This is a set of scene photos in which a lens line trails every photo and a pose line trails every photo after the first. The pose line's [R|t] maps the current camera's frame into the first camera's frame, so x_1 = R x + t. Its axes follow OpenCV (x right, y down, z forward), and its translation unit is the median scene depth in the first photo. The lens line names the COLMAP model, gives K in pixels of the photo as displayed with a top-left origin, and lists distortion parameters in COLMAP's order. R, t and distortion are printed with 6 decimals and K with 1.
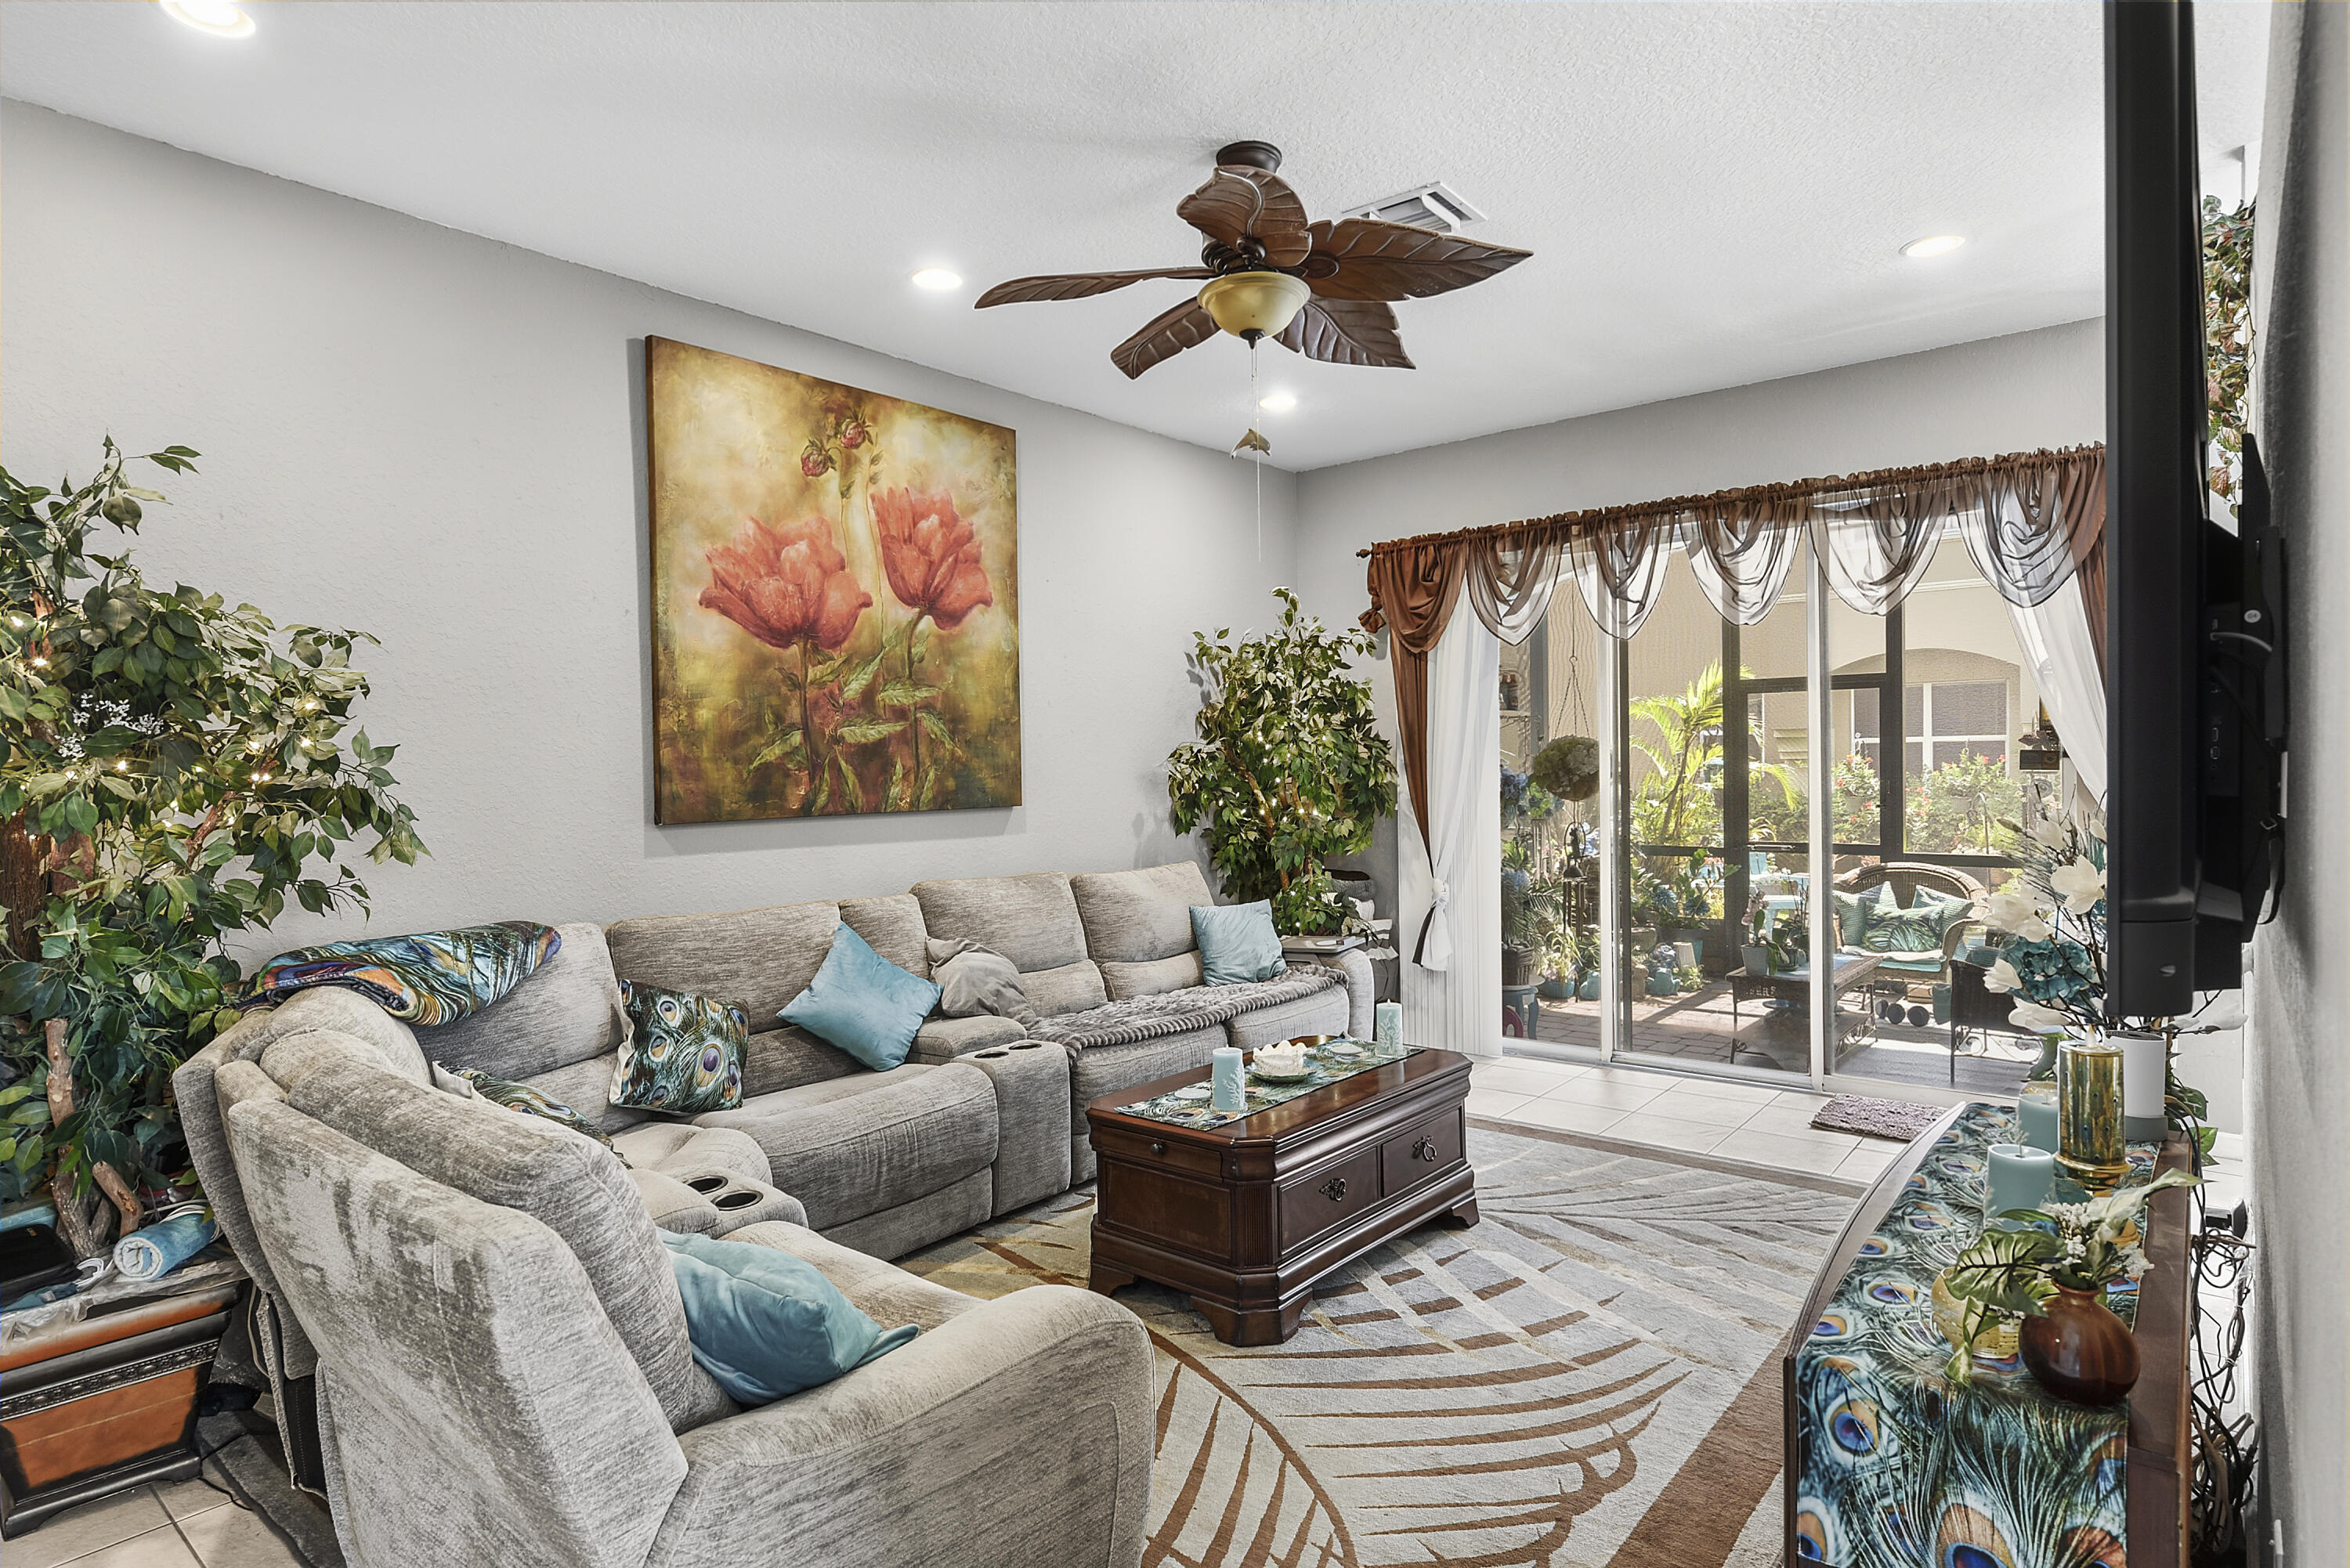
lens RADIAL K [[1263.3, 0, 1178.4], [0, 1263.3, 777.8], [0, 0, 1]] dist [0.004564, -0.003621]
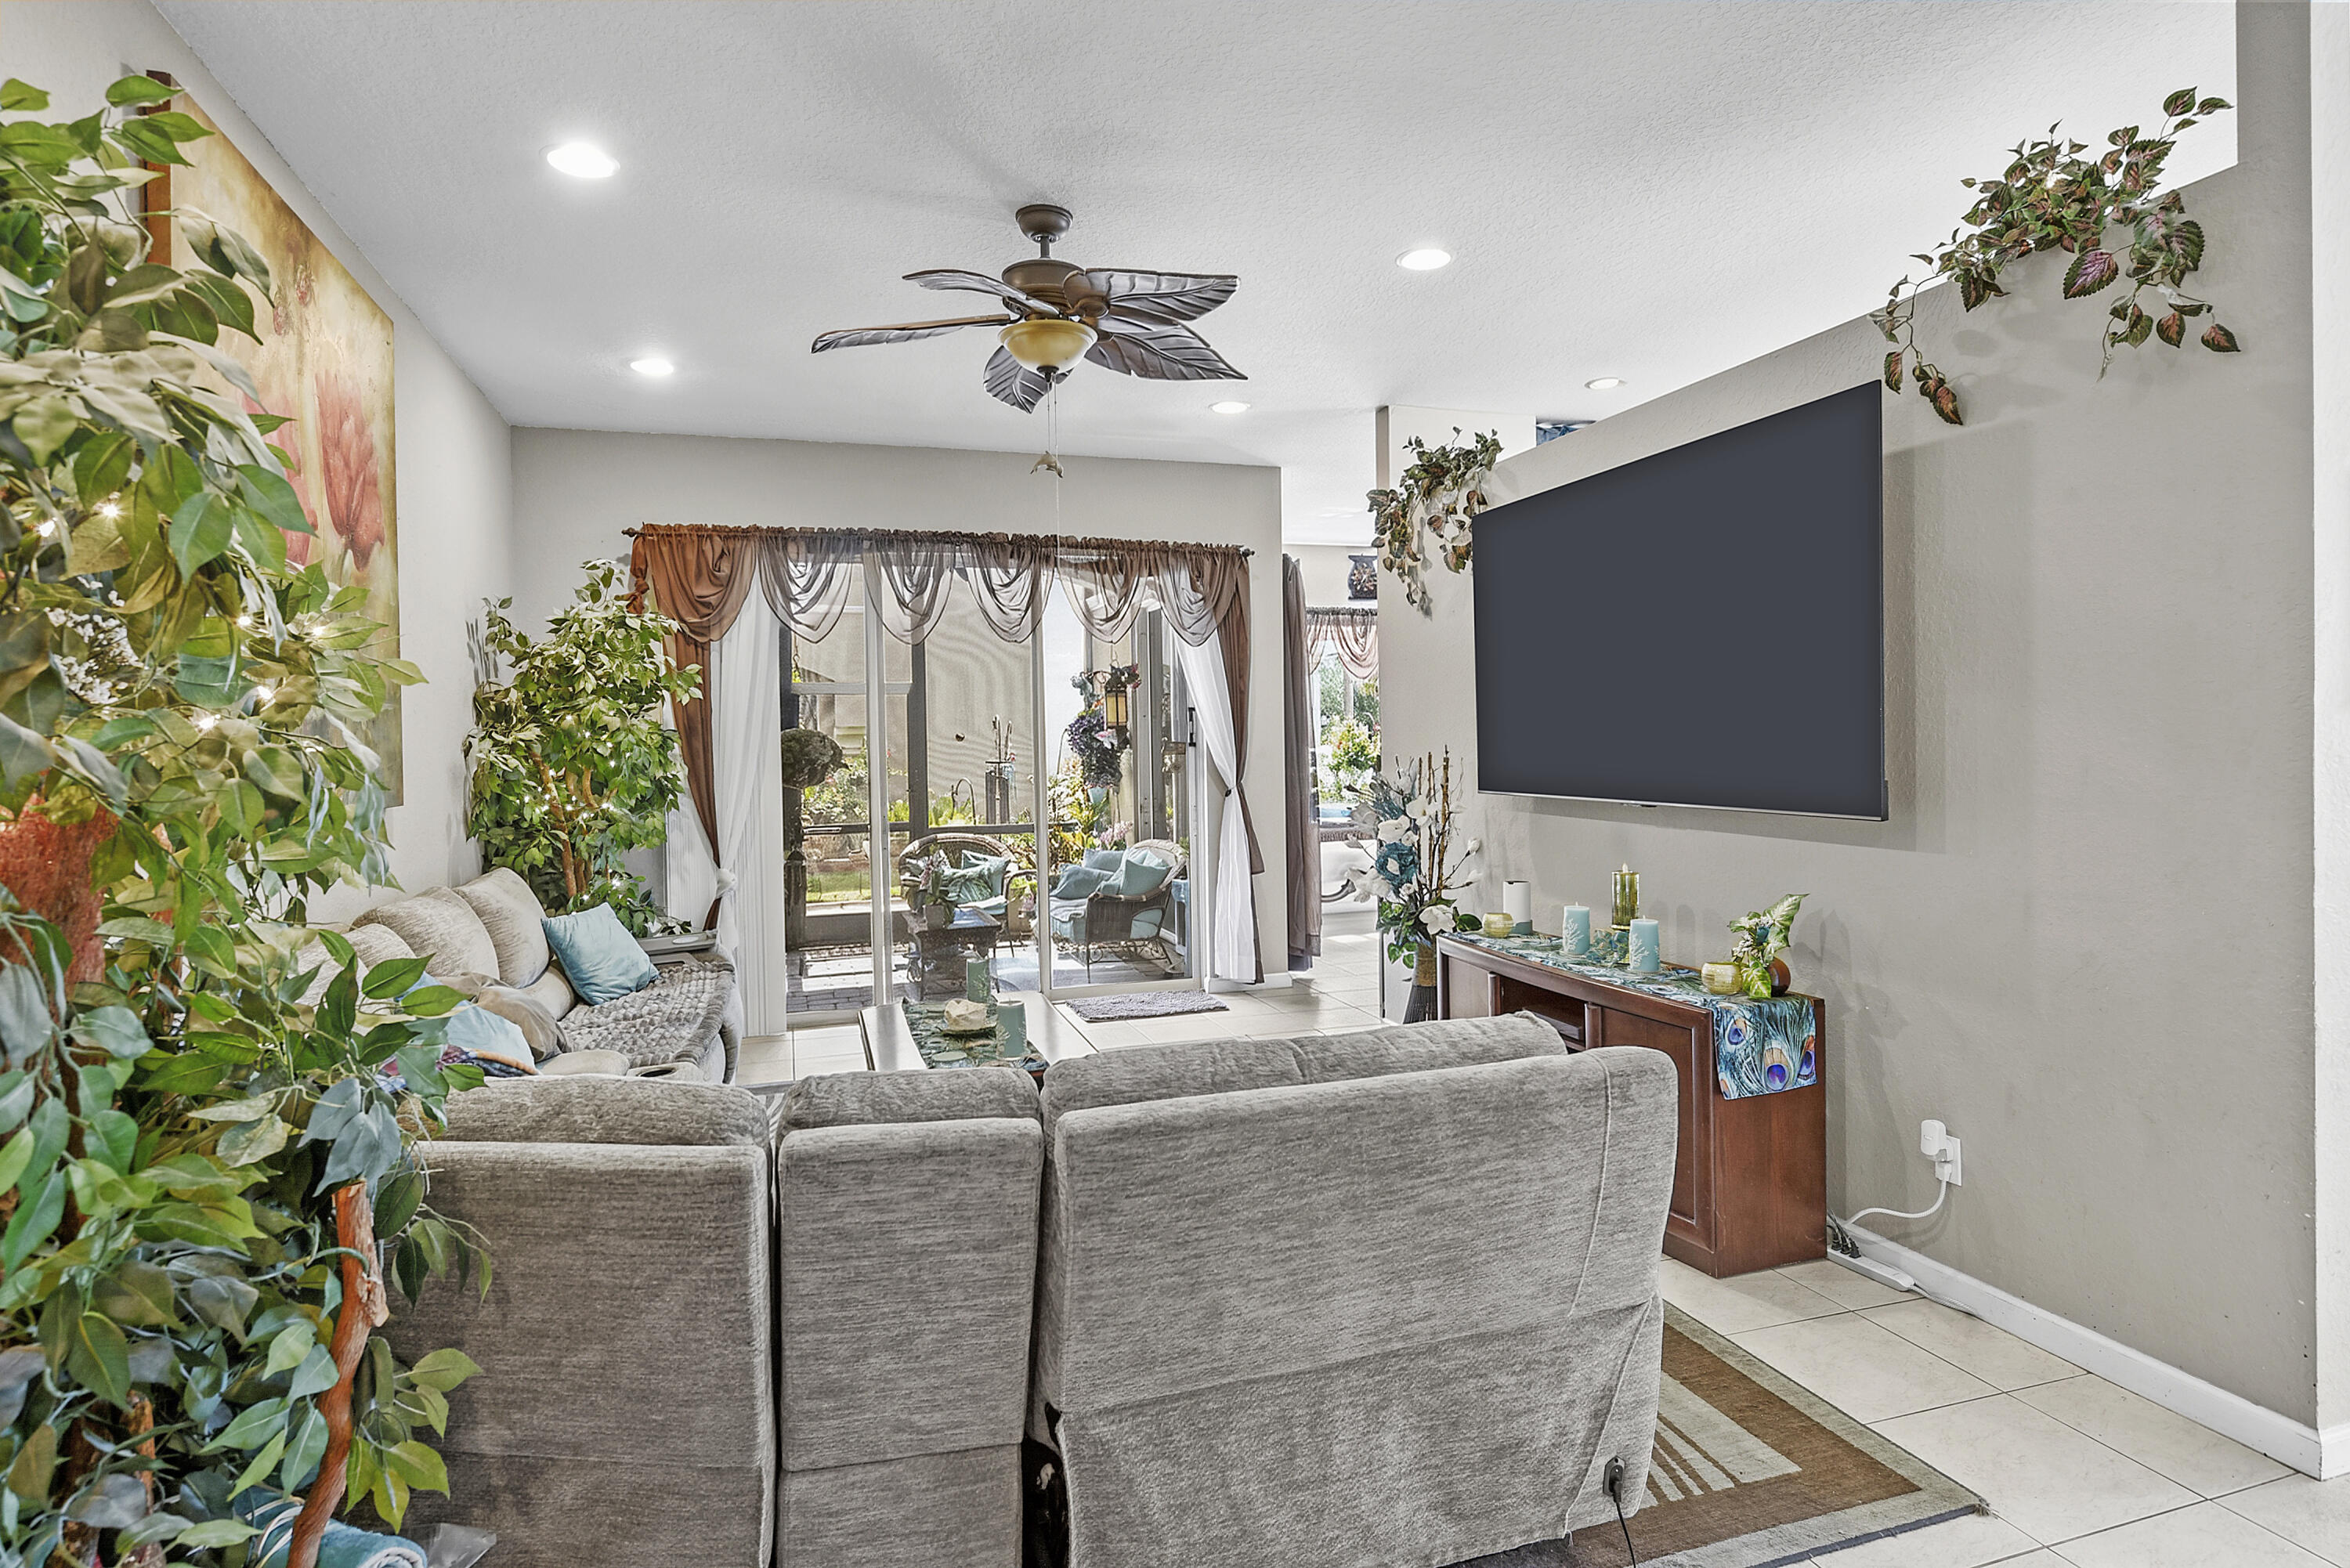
lens RADIAL K [[1263.3, 0, 1193.7], [0, 1263.3, 766.3], [0, 0, 1]] dist [0.004564, -0.003621]
pose [[0.531217, -0.009982, 0.847177, -0.483790], [0.020216, 0.999795, -0.000896, 0.007625], [-0.846994, 0.017603, 0.531310, 0.162024]]
